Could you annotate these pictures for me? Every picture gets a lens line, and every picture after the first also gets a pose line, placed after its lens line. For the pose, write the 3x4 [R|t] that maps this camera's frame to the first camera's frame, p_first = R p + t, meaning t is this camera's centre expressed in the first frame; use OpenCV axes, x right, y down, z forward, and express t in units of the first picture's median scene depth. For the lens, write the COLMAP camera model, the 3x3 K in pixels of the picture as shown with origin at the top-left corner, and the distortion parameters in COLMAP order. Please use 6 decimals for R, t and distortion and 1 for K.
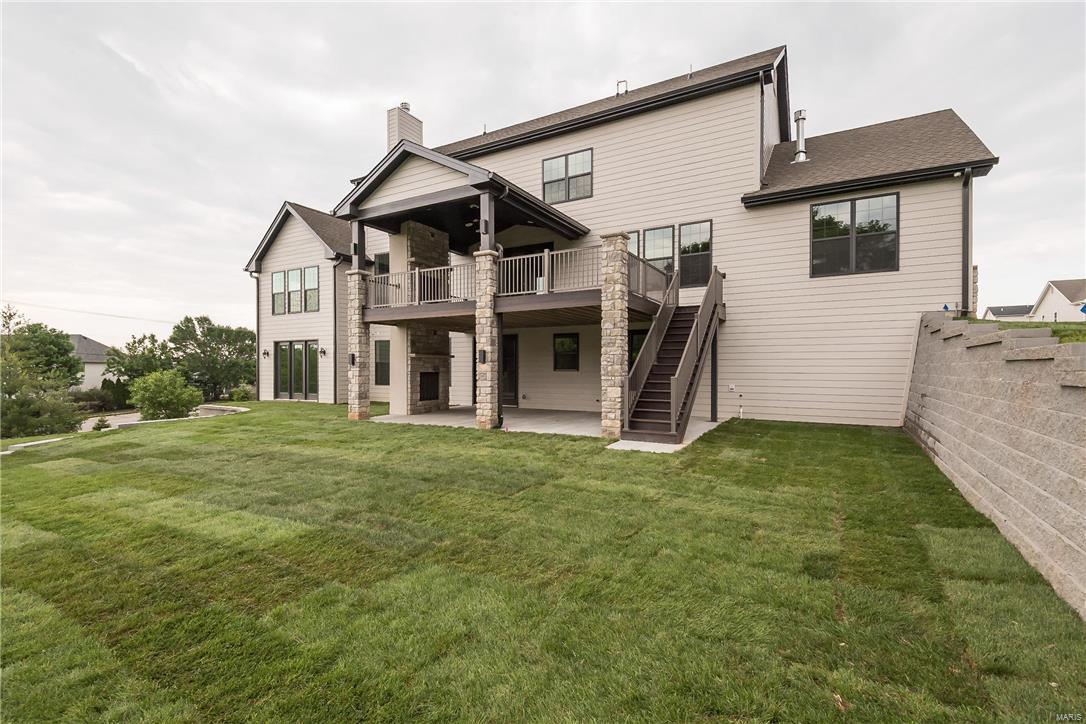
lens RADIAL K [[498.6, 0, 542.9], [0, 498.6, 367.9], [0, 0, 1]] dist [0.018837, -0.000270]
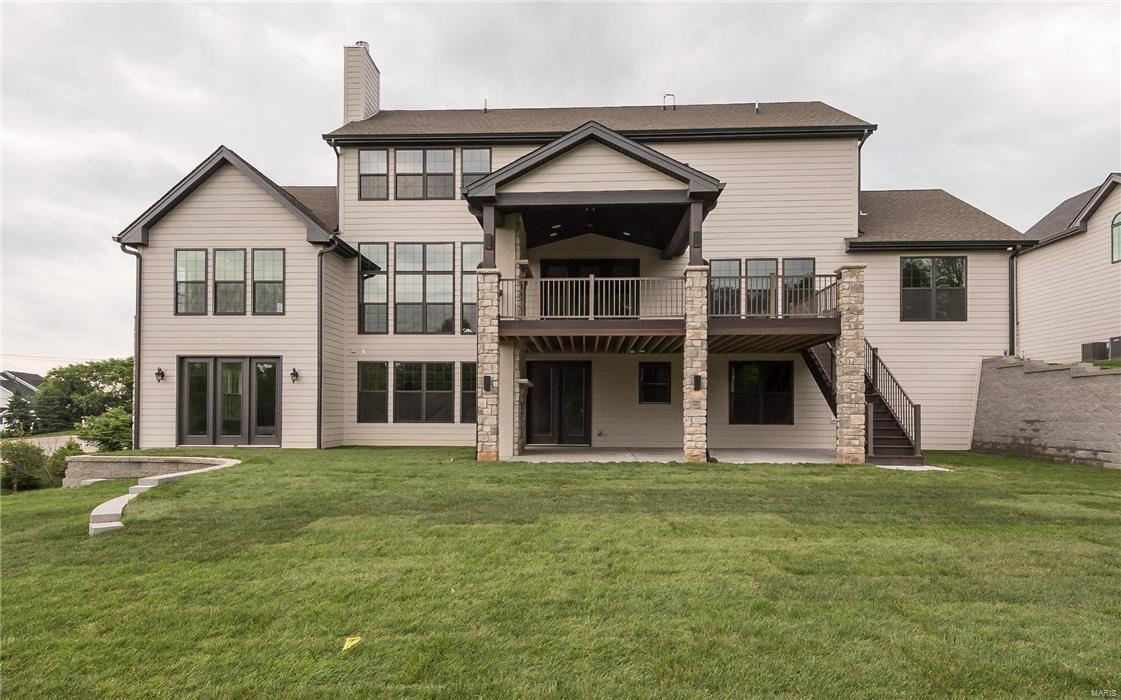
lens RADIAL K [[609.2, 0, 566.0], [0, 609.2, 406.0], [0, 0, 1]] dist [0.019198, -0.000312]
pose [[0.890590, 0.009568, 0.454706, -0.645268], [-0.005155, 0.999927, -0.010944, 0.025264], [-0.454777, 0.007403, 0.890575, 0.099757]]
